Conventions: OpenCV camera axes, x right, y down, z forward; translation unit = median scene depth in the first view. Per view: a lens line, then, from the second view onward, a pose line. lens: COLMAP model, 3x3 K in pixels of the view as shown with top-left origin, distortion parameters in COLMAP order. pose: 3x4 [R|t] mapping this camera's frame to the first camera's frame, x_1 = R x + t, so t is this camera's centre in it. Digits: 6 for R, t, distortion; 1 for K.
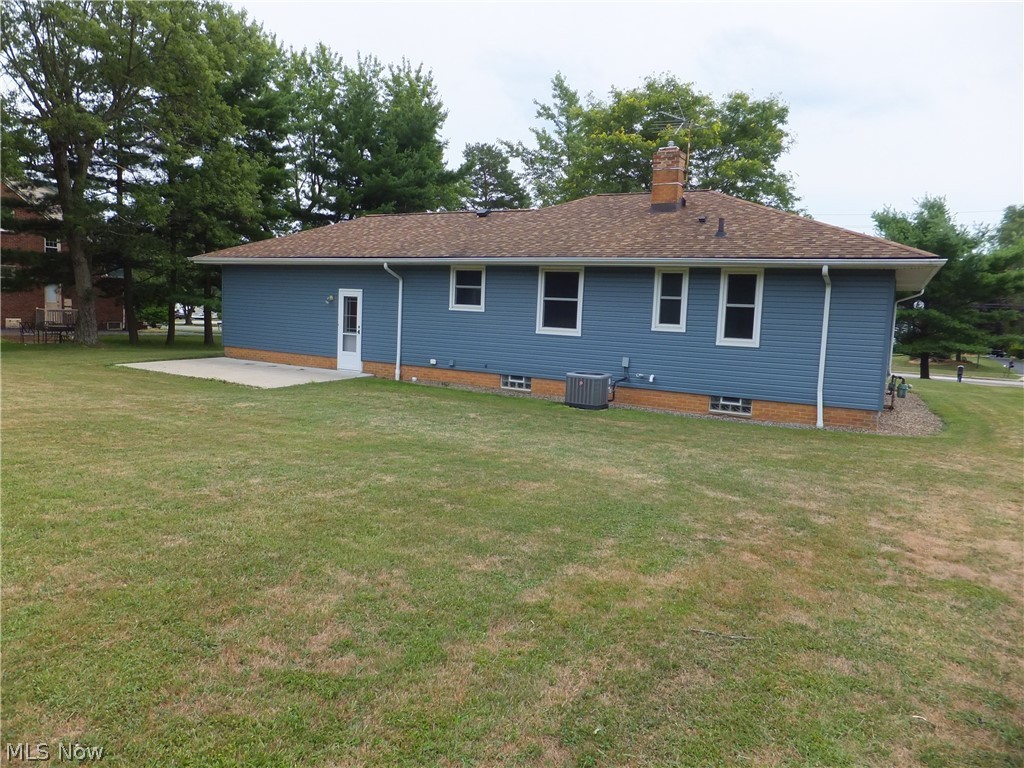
lens RADIAL K [[682.5, 0, 485.5], [0, 682.5, 382.3], [0, 0, 1]] dist [-0.019991, 0.002217]
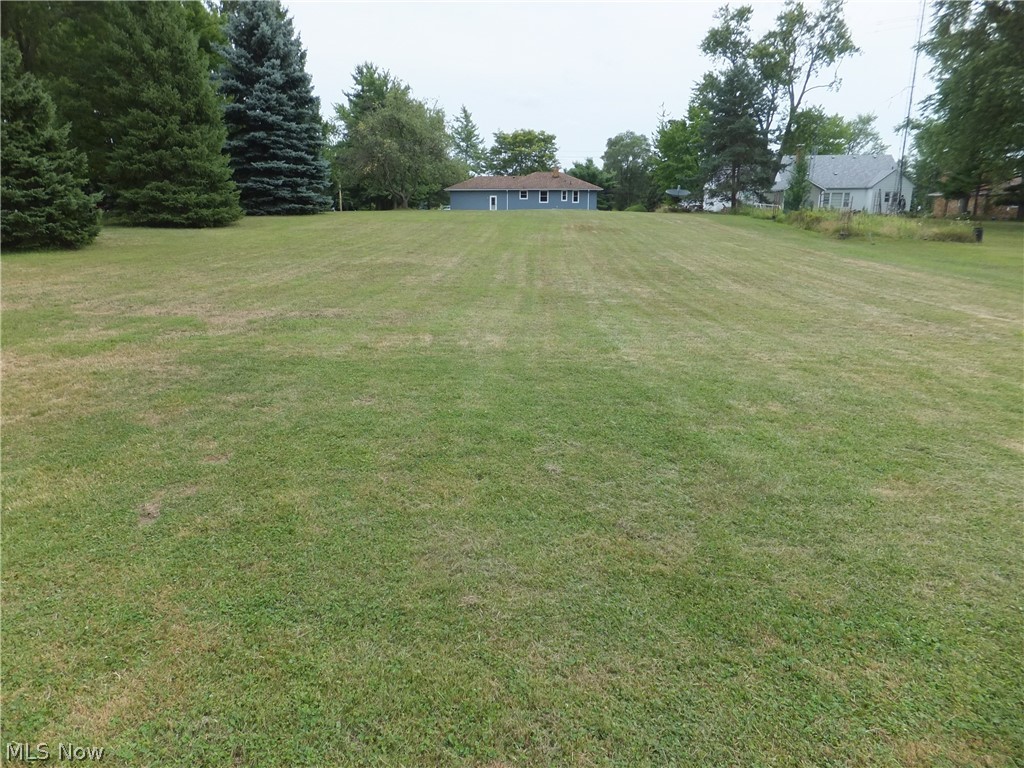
lens RADIAL K [[682.5, 0, 485.5], [0, 682.5, 382.3], [0, 0, 1]] dist [-0.019991, 0.002217]
pose [[0.884092, -0.161418, 0.438550, -2.352938], [0.089719, 0.979621, 0.179703, 0.251677], [-0.458620, -0.119528, 0.880557, -3.013307]]
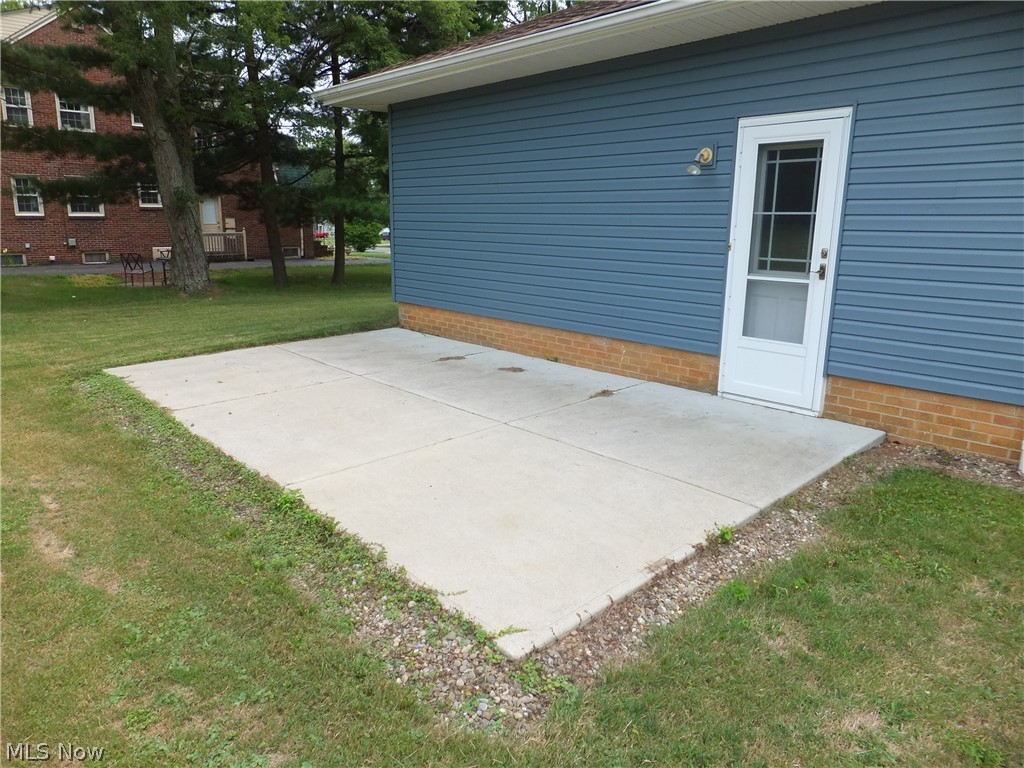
lens RADIAL K [[682.5, 0, 485.5], [0, 682.5, 382.3], [0, 0, 1]] dist [-0.019991, 0.002217]
pose [[0.955669, 0.030246, -0.292887, -0.228665], [0.005518, 0.992696, 0.120518, -0.061706], [0.294393, -0.116792, 0.948521, 0.678795]]
